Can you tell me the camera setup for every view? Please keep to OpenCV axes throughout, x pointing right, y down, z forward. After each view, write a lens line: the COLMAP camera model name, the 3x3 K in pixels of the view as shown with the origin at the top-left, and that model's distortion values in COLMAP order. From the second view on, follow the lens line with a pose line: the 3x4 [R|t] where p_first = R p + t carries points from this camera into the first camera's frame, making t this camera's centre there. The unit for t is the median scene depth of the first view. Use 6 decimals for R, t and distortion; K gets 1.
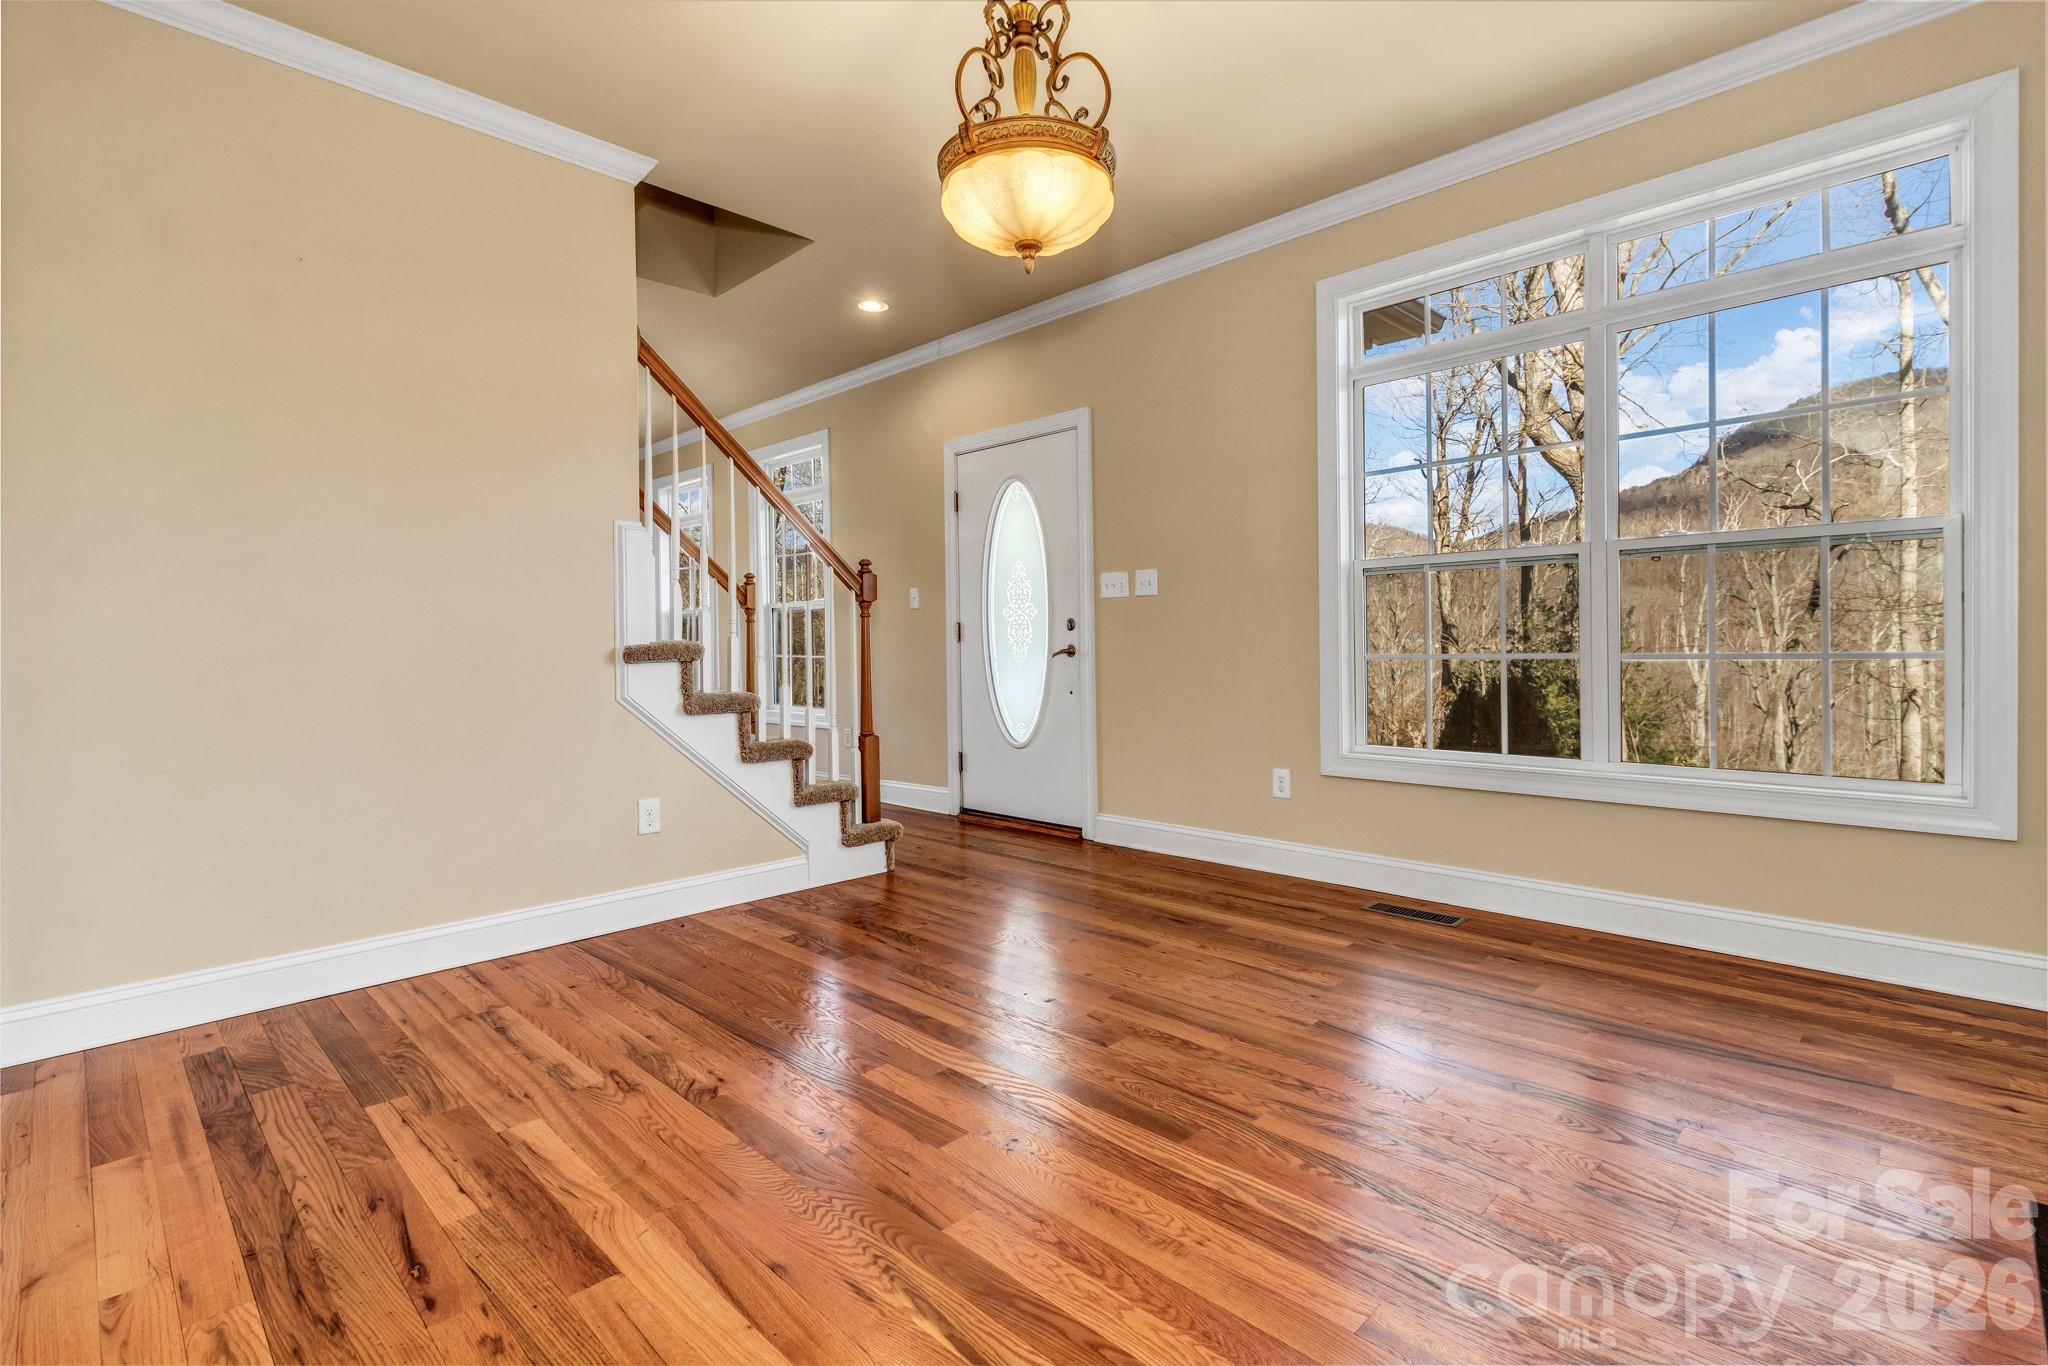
lens RADIAL K [[951.2, 0, 1042.1], [0, 951.2, 663.3], [0, 0, 1]] dist [0.001171, 0.000043]
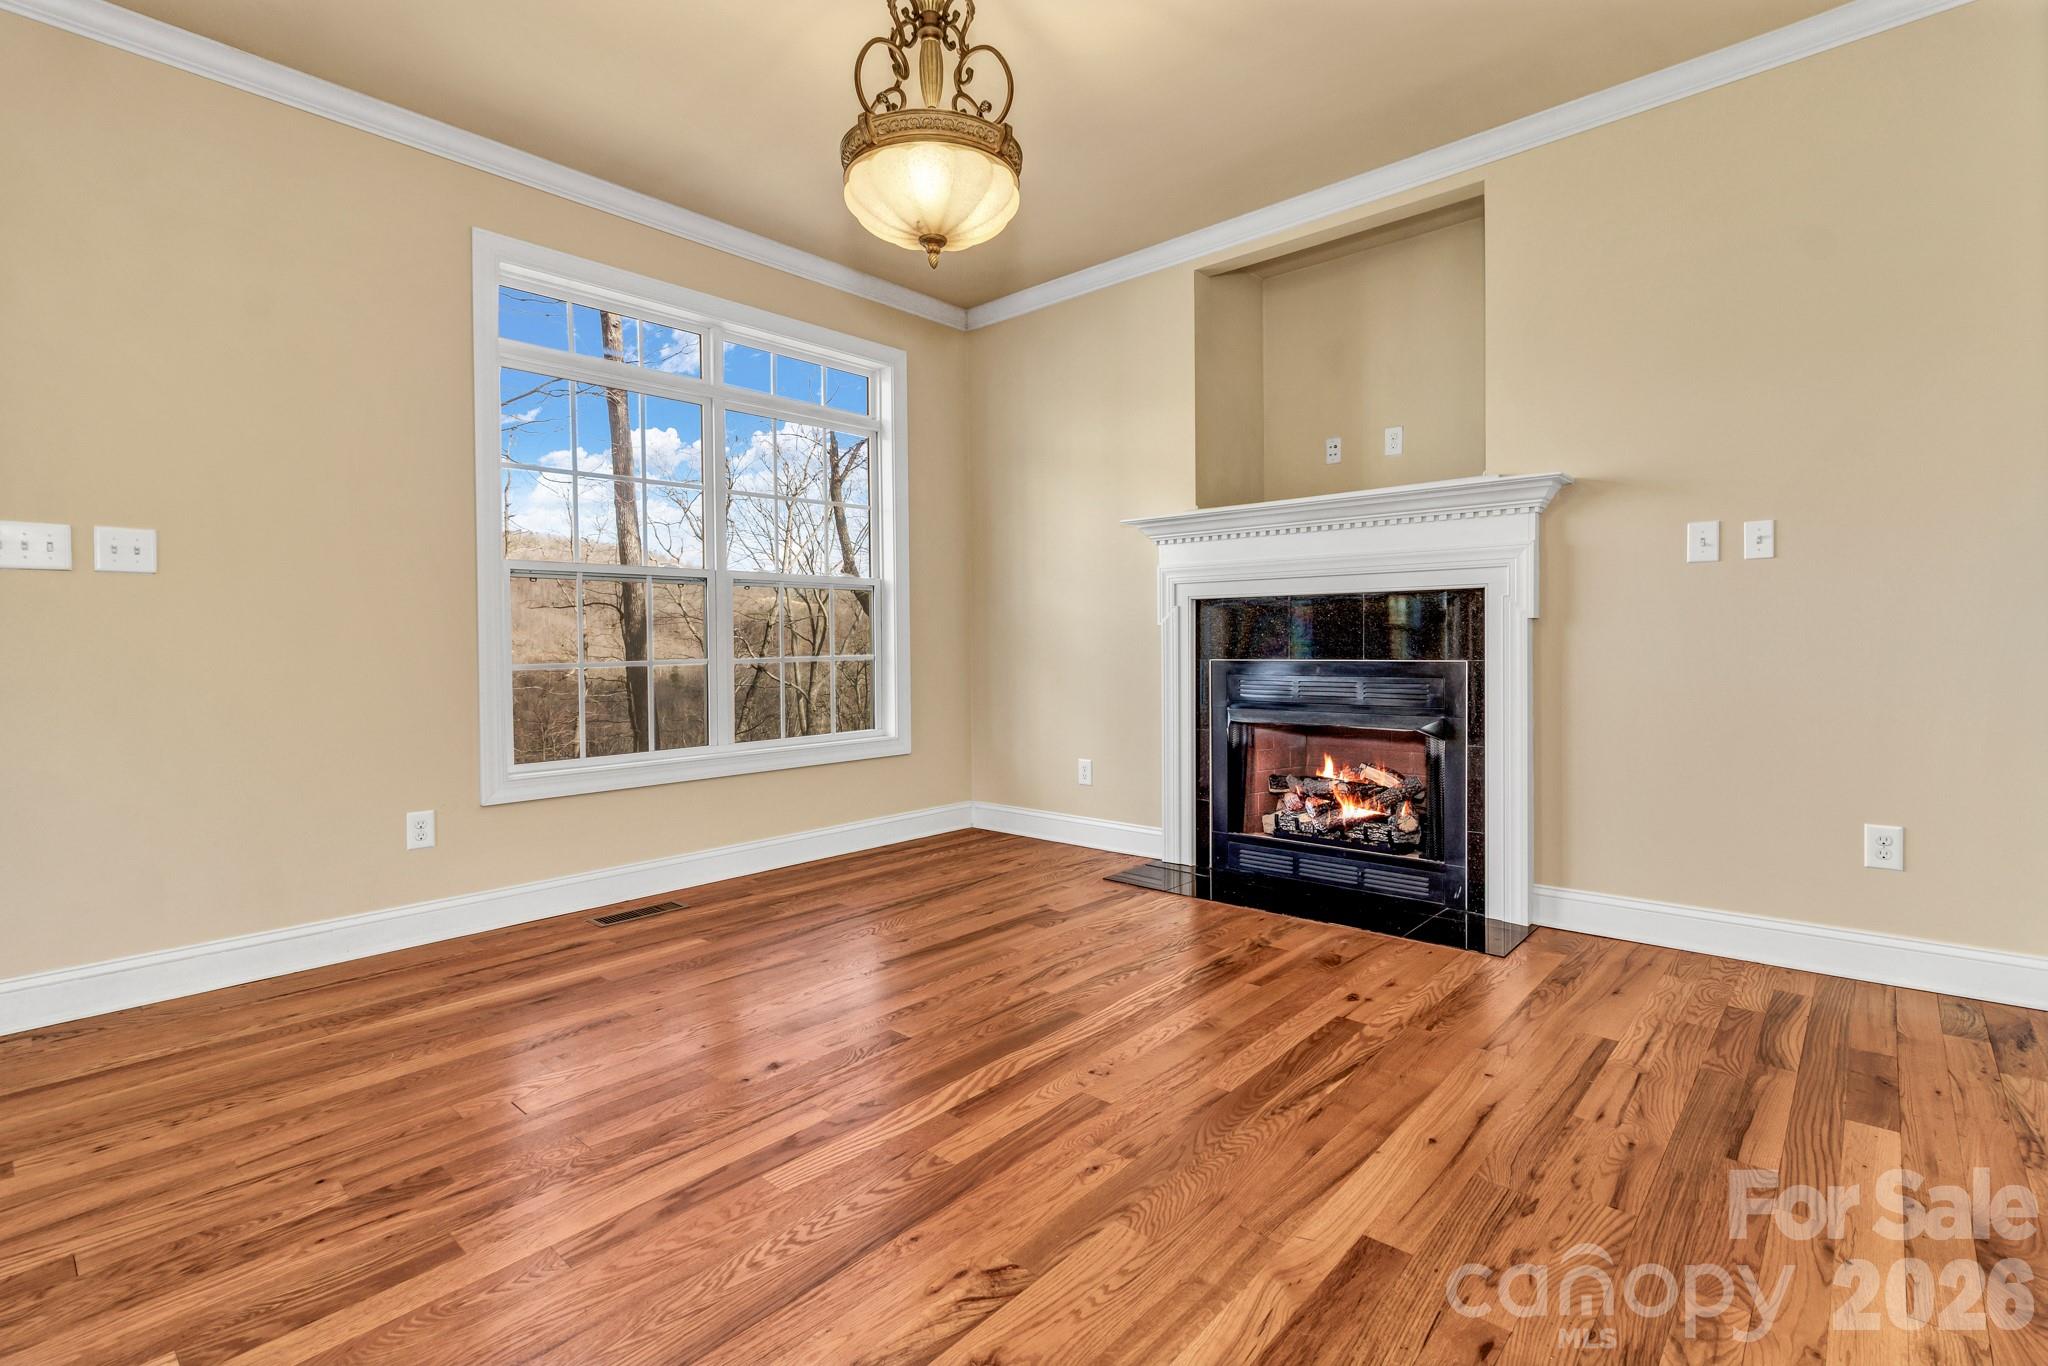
lens RADIAL K [[951.2, 0, 1013.7], [0, 951.2, 680.6], [0, 0, 1]] dist [0.001171, 0.000043]
pose [[-0.036826, -0.025738, 0.998990, -0.885435], [0.031501, 0.999142, 0.026903, -0.004829], [-0.998825, 0.032460, -0.035983, 0.851822]]
